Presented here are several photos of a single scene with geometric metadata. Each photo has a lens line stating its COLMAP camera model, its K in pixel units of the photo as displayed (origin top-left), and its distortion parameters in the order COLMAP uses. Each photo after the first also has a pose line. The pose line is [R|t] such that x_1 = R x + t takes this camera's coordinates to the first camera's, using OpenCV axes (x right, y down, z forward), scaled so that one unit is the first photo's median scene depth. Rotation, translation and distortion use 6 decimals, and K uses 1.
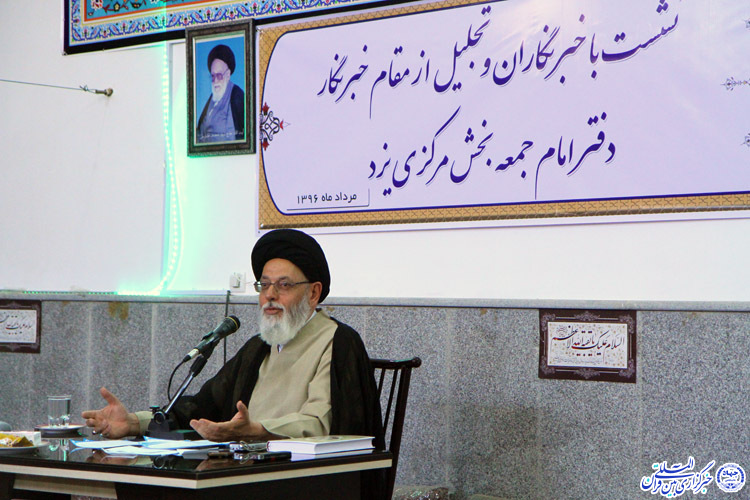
lens RADIAL K [[1645.3, 0, 375.0], [0, 1645.3, 250.0], [0, 0, 1]] dist [0.356742, -0.647648]
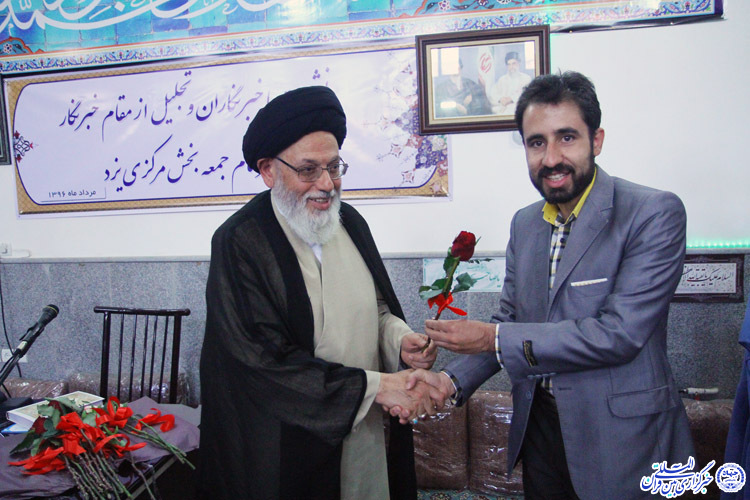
lens RADIAL K [[569.8, 0, 375.9], [0, 569.8, 255.2], [0, 0, 1]] dist [-0.114160, 0.110153]
pose [[0.836210, -0.084892, 0.541800, -0.081870], [0.026616, 0.993064, 0.114519, -0.027582], [-0.547764, -0.081341, 0.832670, 0.424954]]
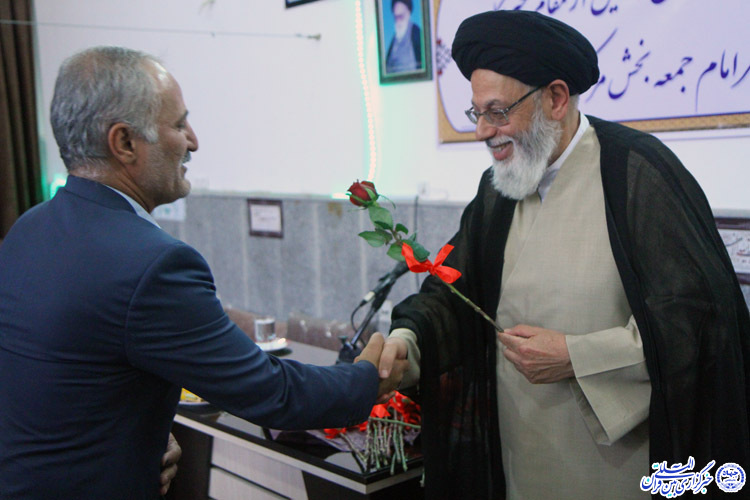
lens RADIAL K [[970.4, 0, 374.2], [0, 970.4, 239.3], [0, 0, 1]] dist [0.114980, 0.083091]
pose [[0.986960, -0.035379, -0.157029, -0.008707], [0.054415, 0.991446, 0.118636, -0.033663], [0.151488, -0.125634, 0.980443, 0.316190]]
